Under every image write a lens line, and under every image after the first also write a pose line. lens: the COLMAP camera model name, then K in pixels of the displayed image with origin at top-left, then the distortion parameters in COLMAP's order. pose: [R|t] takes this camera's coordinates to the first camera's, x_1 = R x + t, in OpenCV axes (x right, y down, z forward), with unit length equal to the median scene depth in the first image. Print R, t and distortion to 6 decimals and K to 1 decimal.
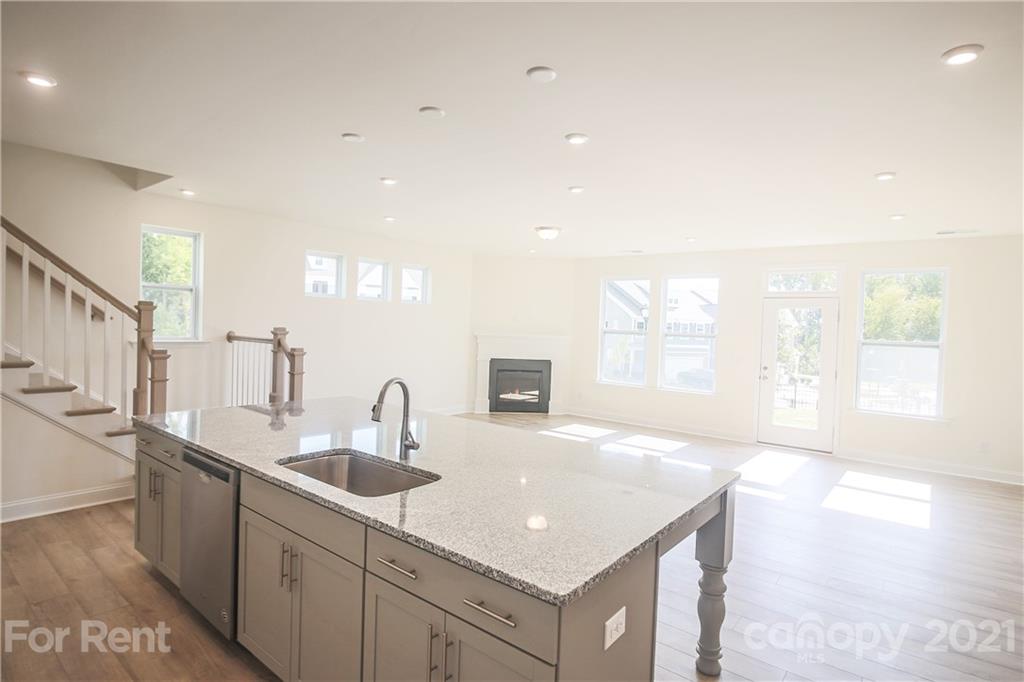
lens RADIAL K [[520.3, 0, 512.0], [0, 520.3, 341.0], [0, 0, 1]] dist [0.004887, -0.014185]
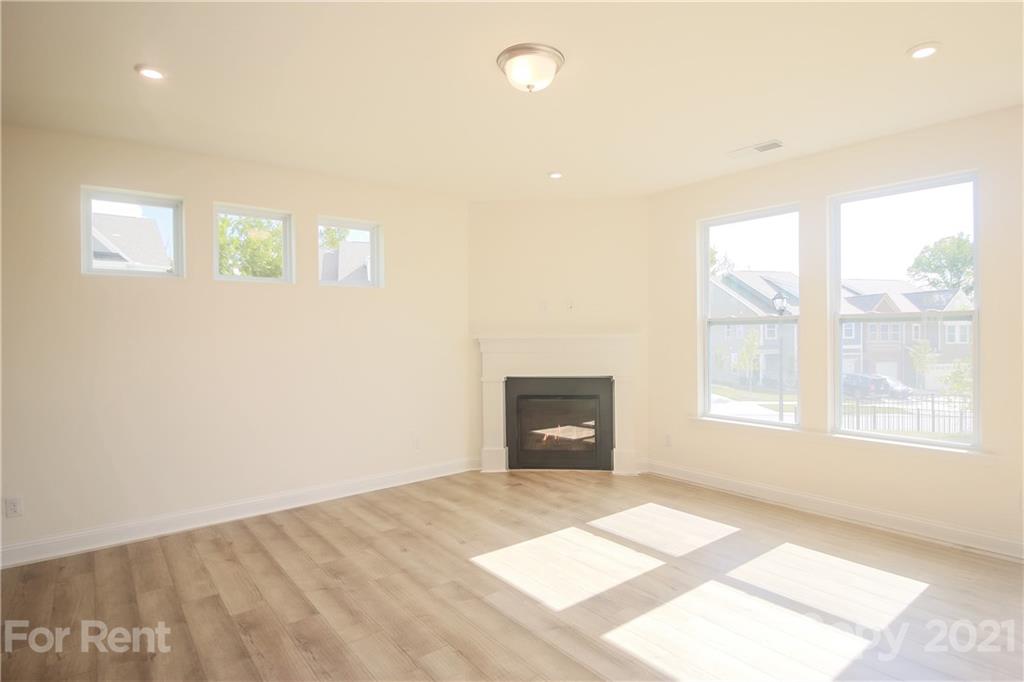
lens RADIAL K [[520.3, 0, 512.0], [0, 520.3, 341.0], [0, 0, 1]] dist [0.004887, -0.014185]
pose [[0.975359, -0.041426, -0.216698, 0.094002], [0.037285, 0.999036, -0.023166, 0.006237], [0.217448, 0.014516, 0.975964, 0.425591]]
